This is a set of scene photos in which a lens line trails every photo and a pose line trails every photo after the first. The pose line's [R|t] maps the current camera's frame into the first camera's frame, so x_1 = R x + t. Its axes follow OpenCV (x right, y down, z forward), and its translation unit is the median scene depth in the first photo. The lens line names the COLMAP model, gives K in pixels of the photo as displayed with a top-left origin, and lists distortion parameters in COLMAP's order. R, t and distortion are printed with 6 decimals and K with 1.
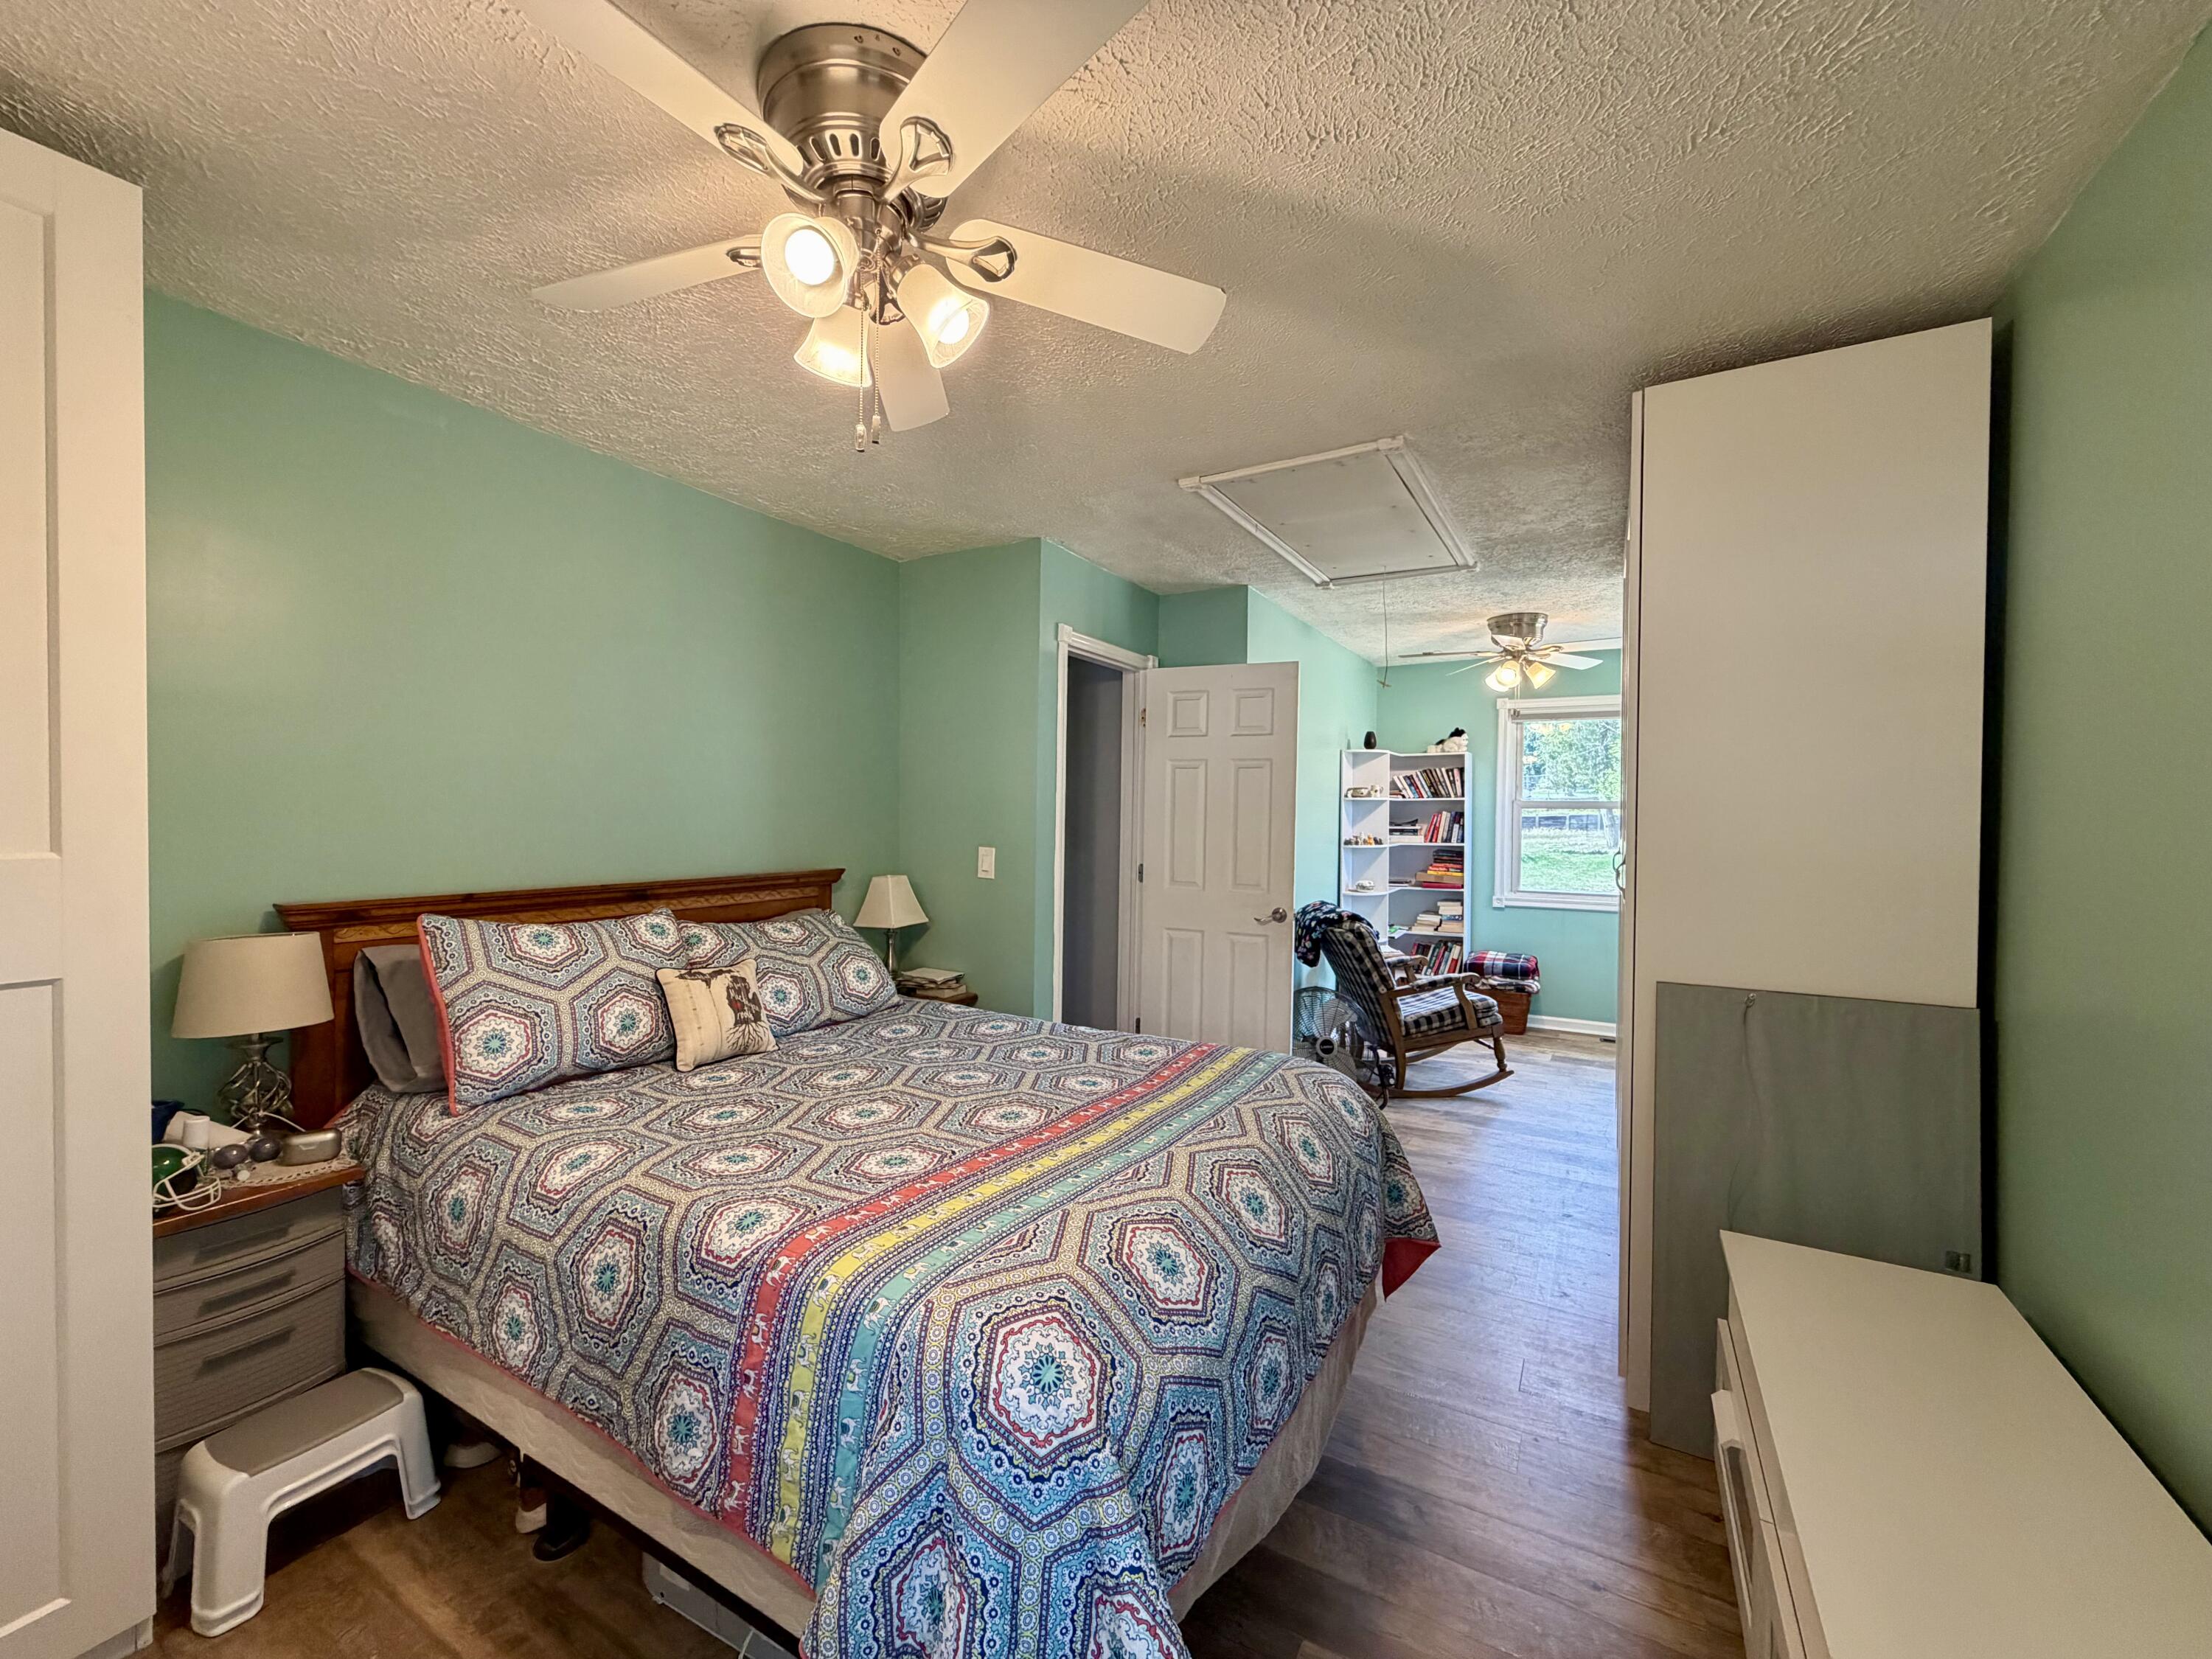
lens RADIAL K [[878.6, 0, 1105.1], [0, 878.6, 827.5], [0, 0, 1]] dist [-0.001796, 0.000063]
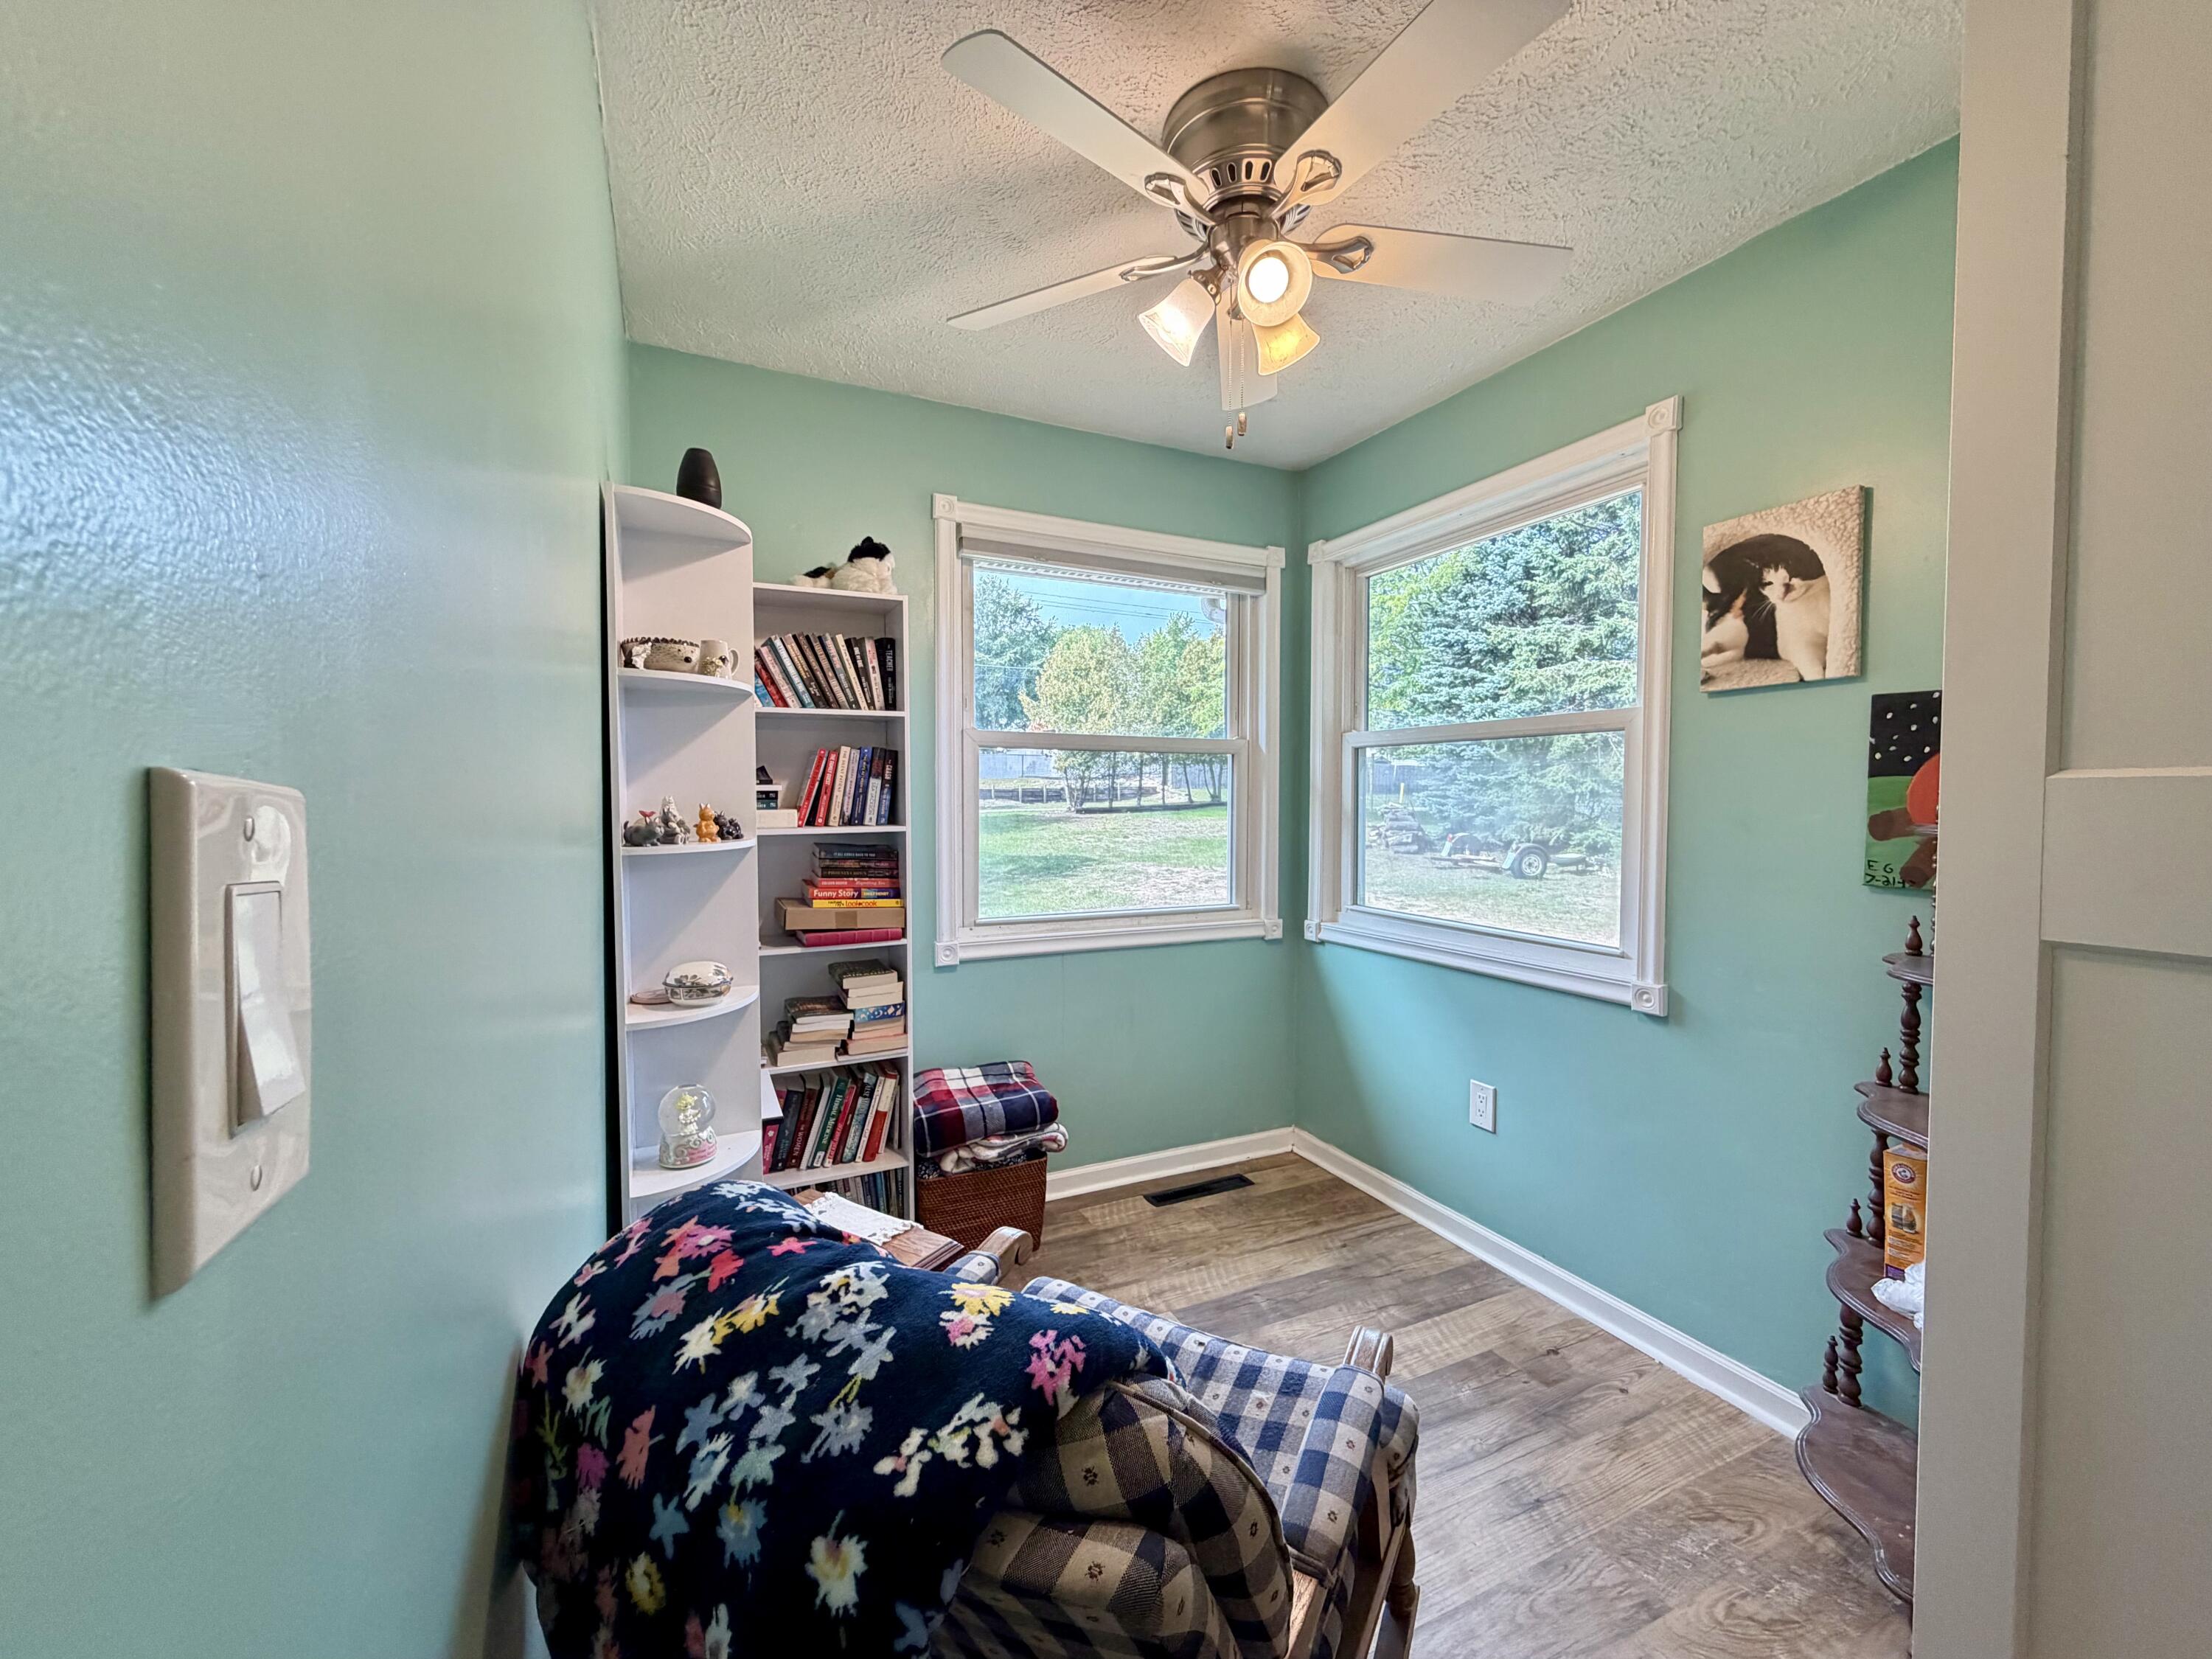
lens RADIAL K [[878.6, 0, 1096.9], [0, 878.6, 832.8], [0, 0, 1]] dist [-0.001796, 0.000063]
pose [[0.569803, -0.035376, 0.821020, 0.126996], [0.009630, 0.999292, 0.036374, 0.007432], [-0.821725, -0.012820, 0.569740, 0.689146]]
